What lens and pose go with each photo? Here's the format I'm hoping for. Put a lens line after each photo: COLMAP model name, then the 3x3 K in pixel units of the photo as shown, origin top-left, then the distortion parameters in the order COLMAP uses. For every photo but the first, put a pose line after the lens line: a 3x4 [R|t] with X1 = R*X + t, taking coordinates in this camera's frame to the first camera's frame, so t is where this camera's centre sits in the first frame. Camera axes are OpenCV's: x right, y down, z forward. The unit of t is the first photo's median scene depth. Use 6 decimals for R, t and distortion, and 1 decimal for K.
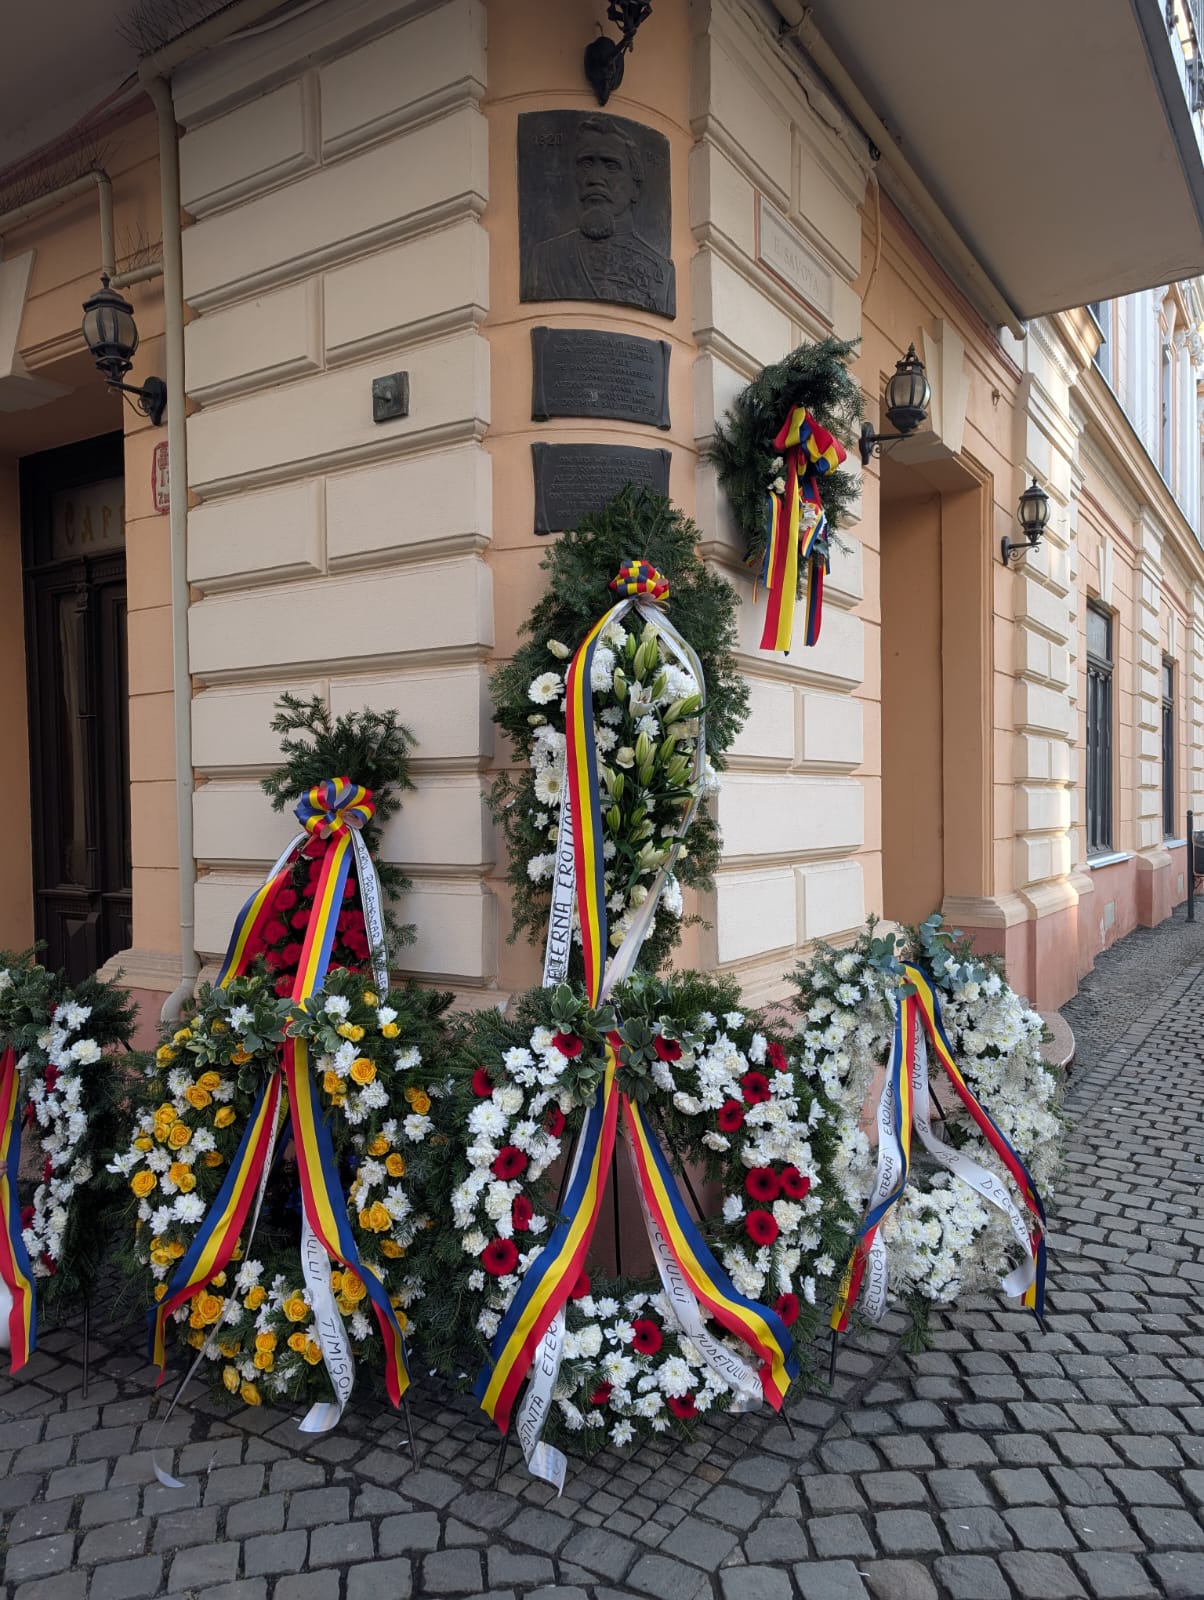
lens RADIAL K [[1120.3, 0, 620.4], [0, 1120.3, 811.0], [0, 0, 1]] dist [0.040739, -0.030549]
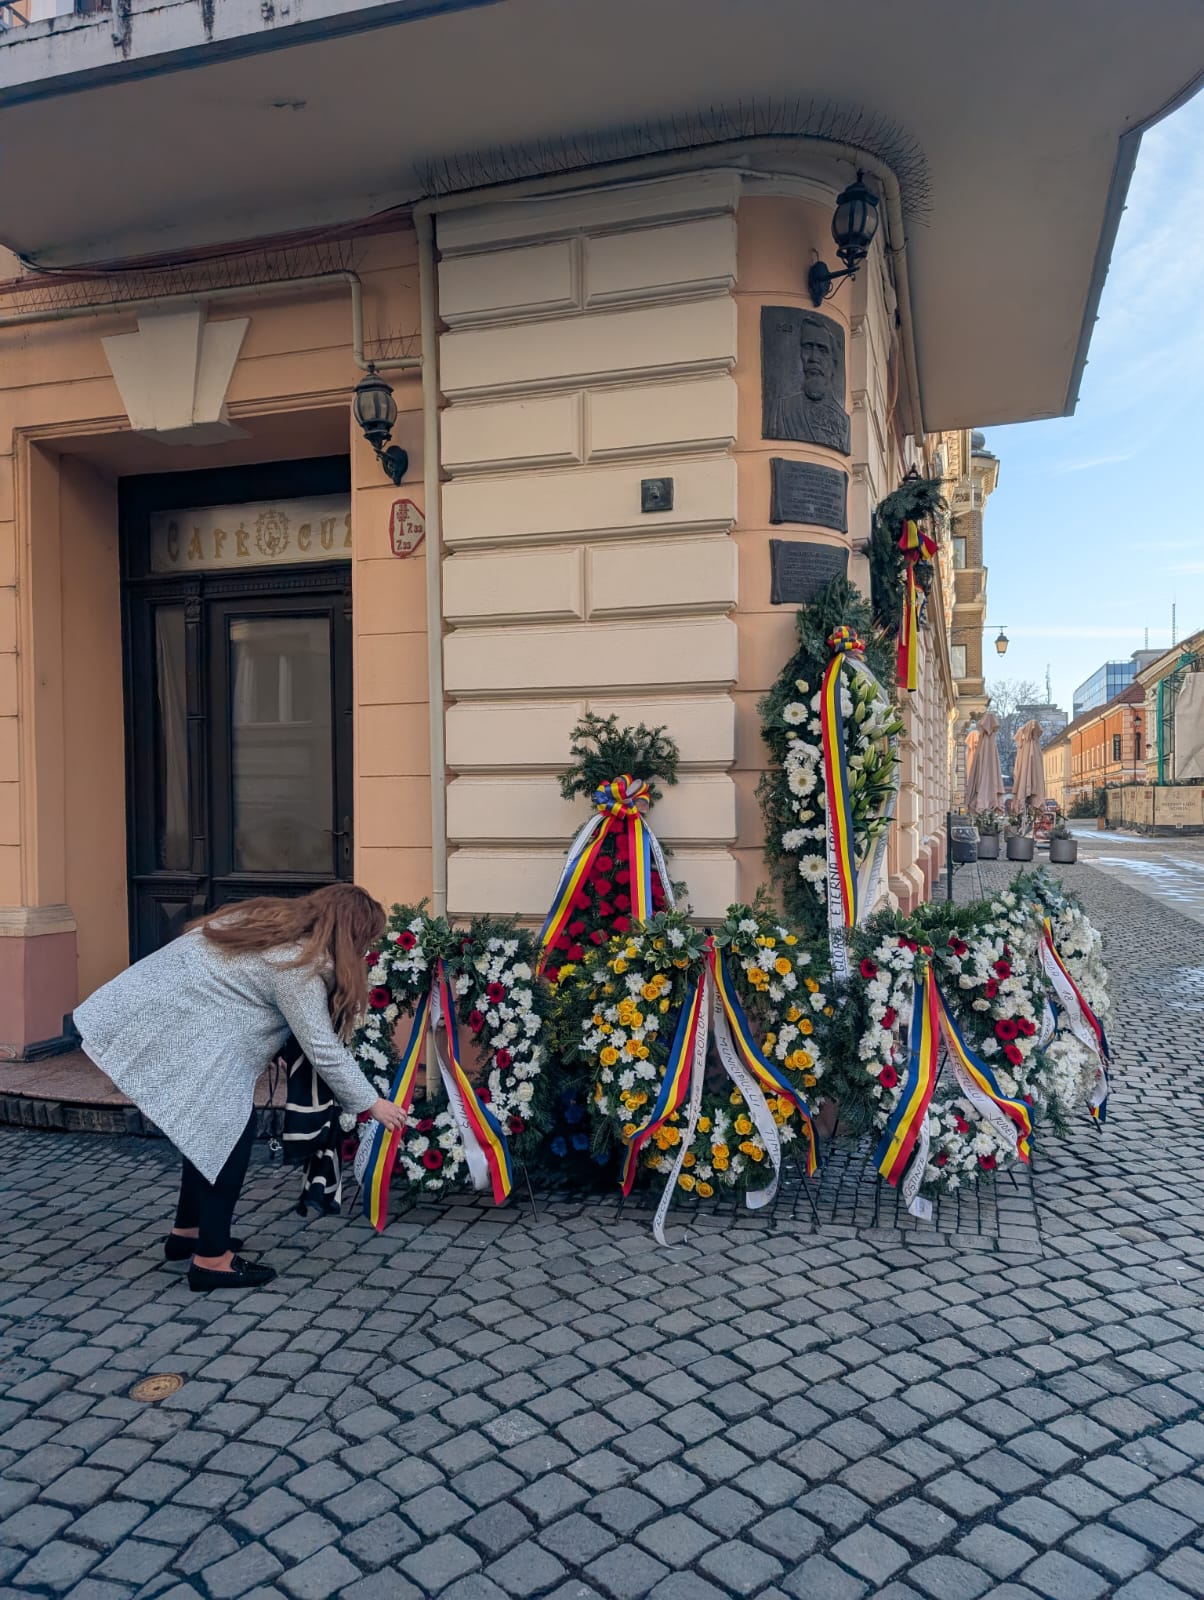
lens RADIAL K [[1120.3, 0, 620.4], [0, 1120.3, 811.0], [0, 0, 1]] dist [0.040739, -0.030549]
pose [[0.959873, 0.003792, 0.280408, -0.729688], [-0.002061, 0.999977, -0.006469, 0.026504], [-0.280427, 0.005632, 0.959859, -0.332128]]
